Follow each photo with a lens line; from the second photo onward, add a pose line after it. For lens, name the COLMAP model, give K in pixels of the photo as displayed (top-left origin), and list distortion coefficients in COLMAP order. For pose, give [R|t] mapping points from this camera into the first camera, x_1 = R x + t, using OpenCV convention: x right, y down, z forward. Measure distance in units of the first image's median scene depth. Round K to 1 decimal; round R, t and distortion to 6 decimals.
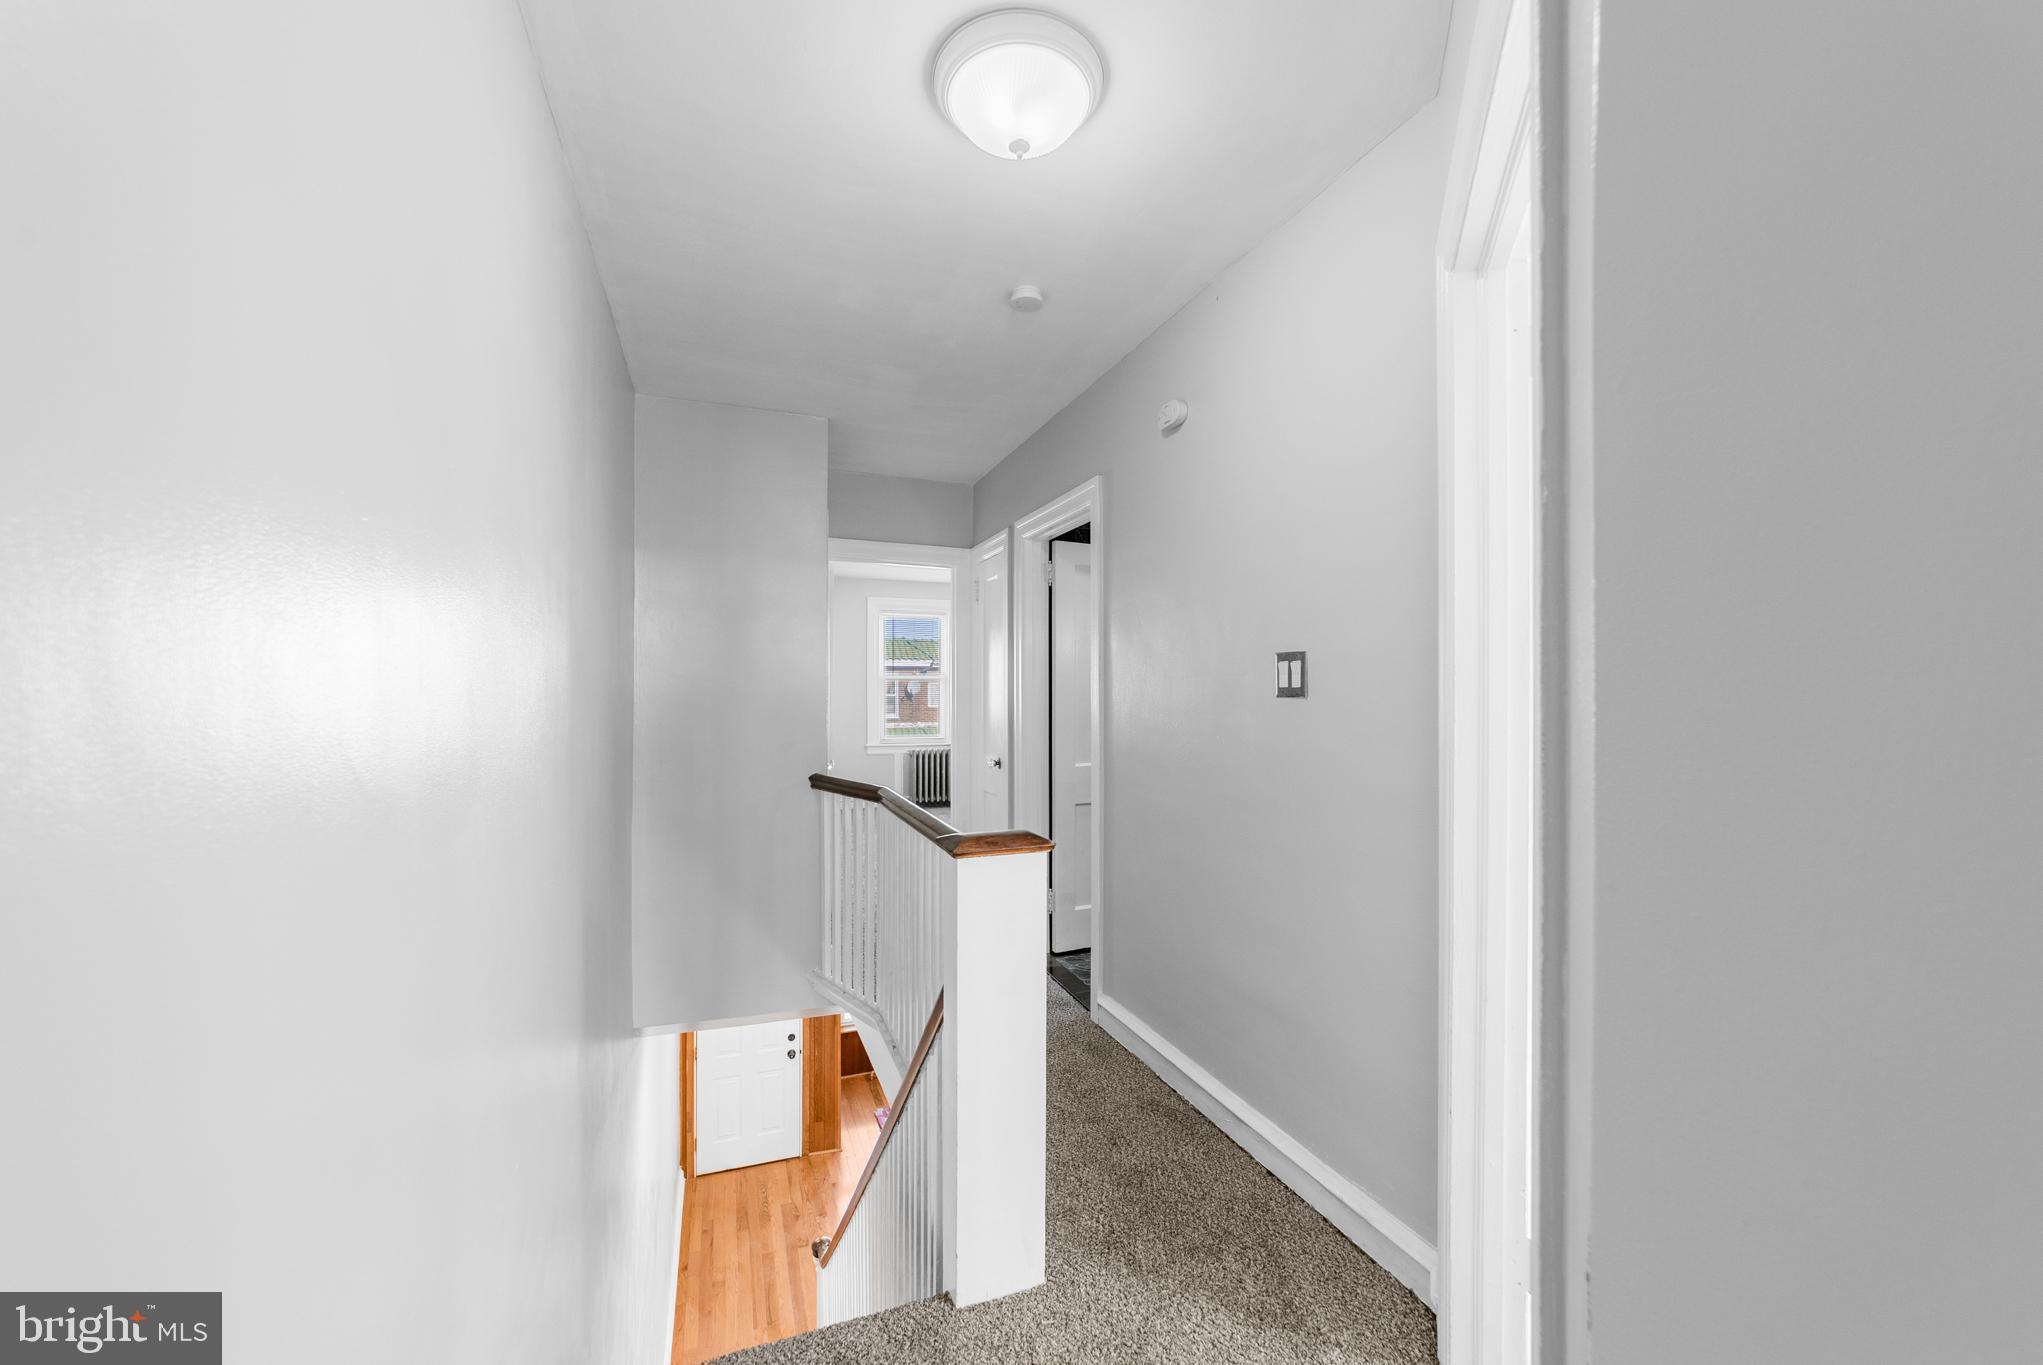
lens RADIAL K [[784.5, 0, 1023.2], [0, 784.5, 686.3], [0, 0, 1]] dist [-0.000947, 0.000439]
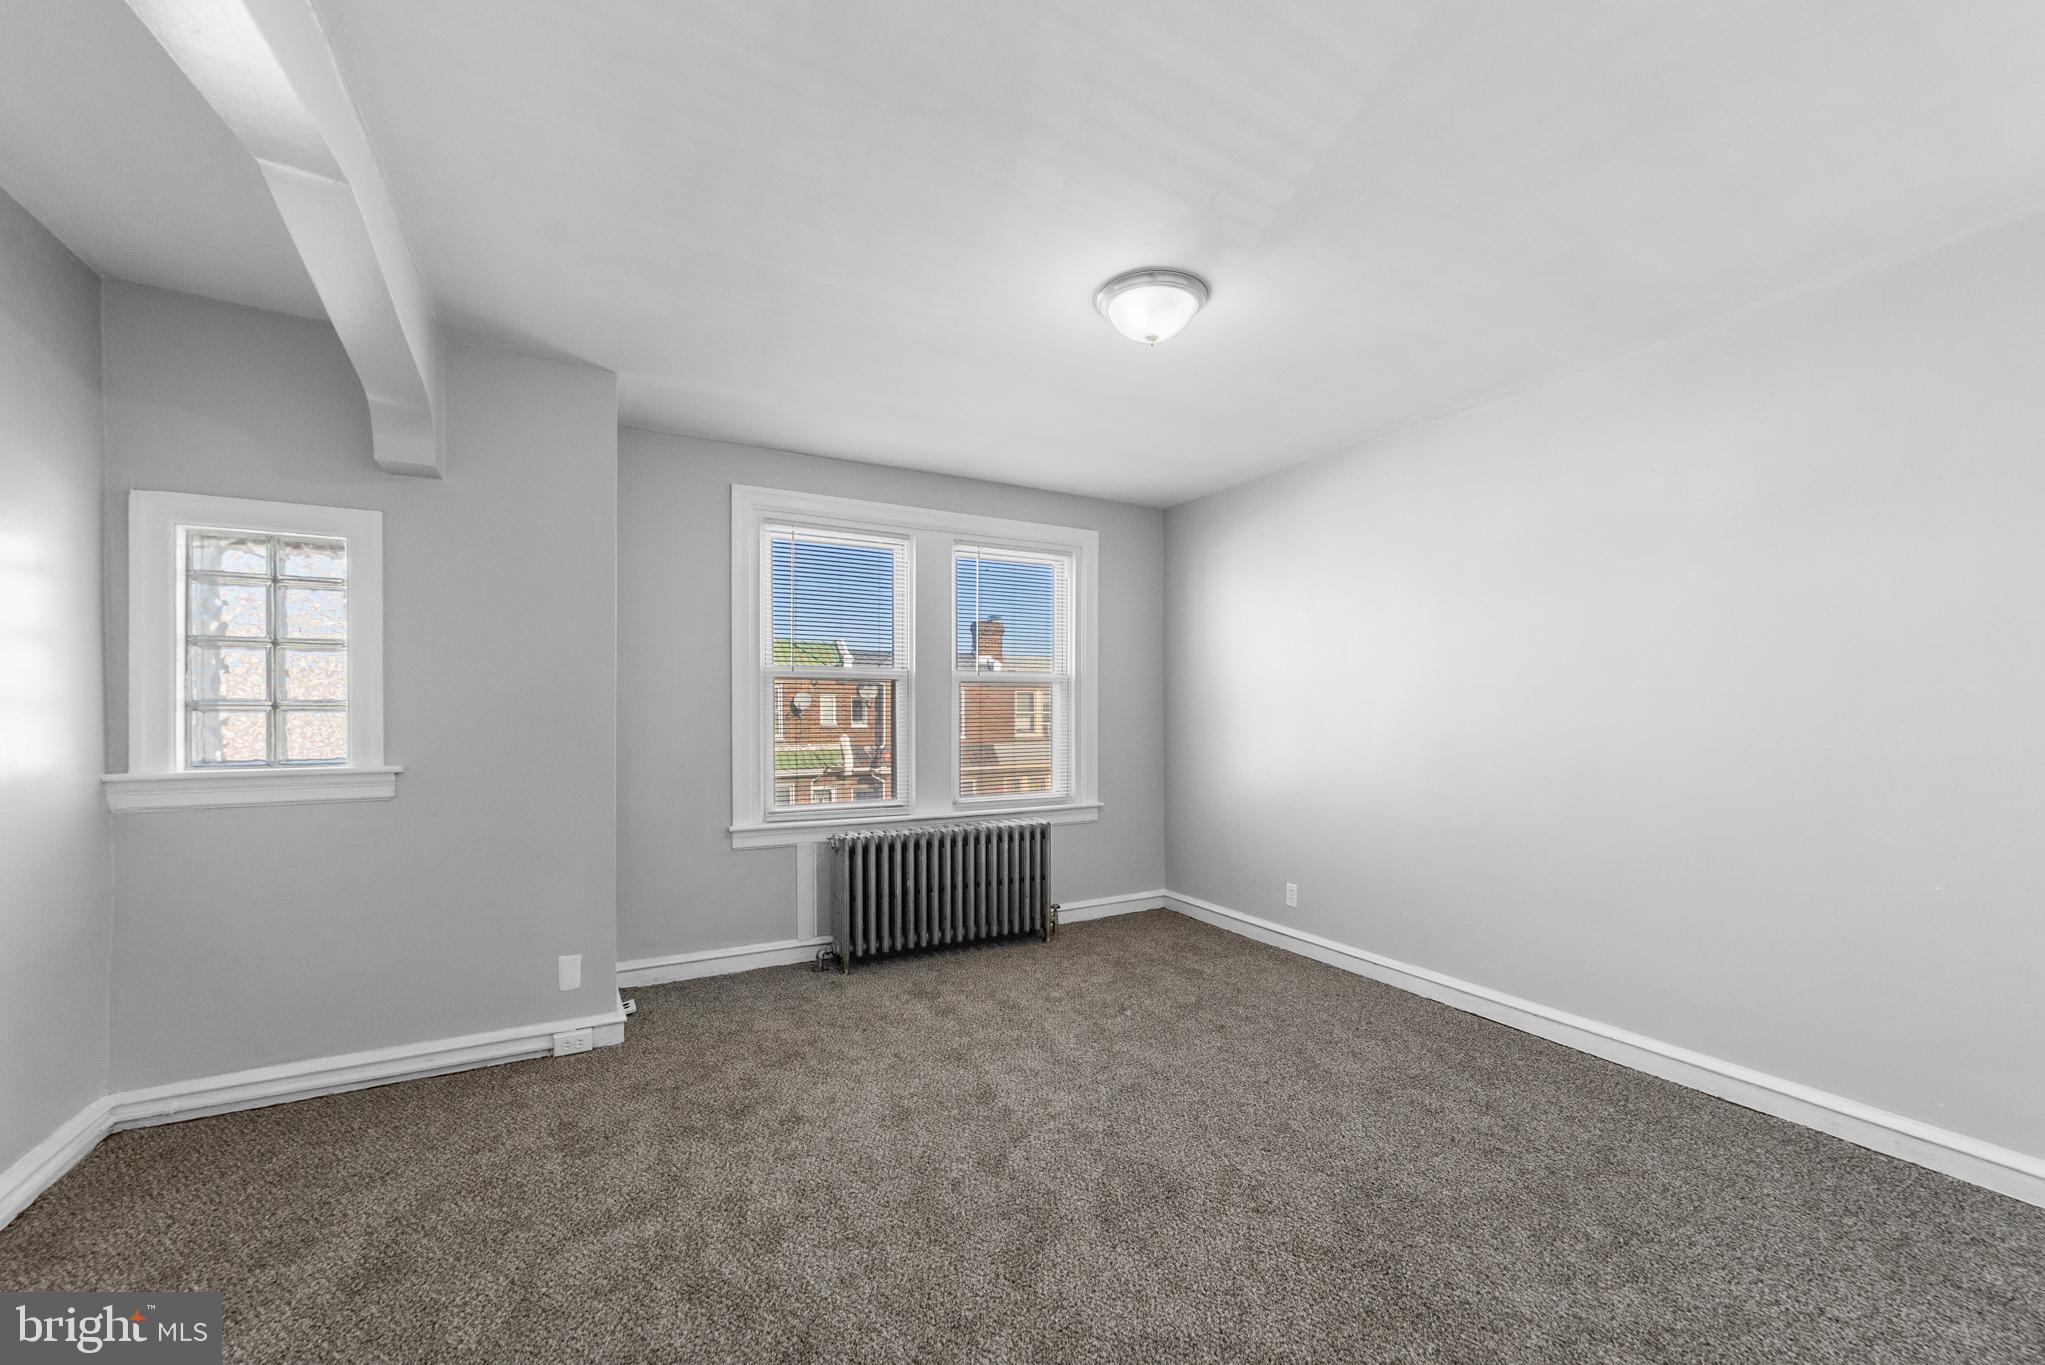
lens RADIAL K [[785.3, 0, 1020.0], [0, 785.3, 696.9], [0, 0, 1]] dist [-0.000947, 0.000439]
pose [[0.990259, -0.004111, 0.139175, -0.100853], [0.004936, 0.999972, -0.005589, 0.006108], [-0.139148, 0.006221, 0.990252, 0.543896]]
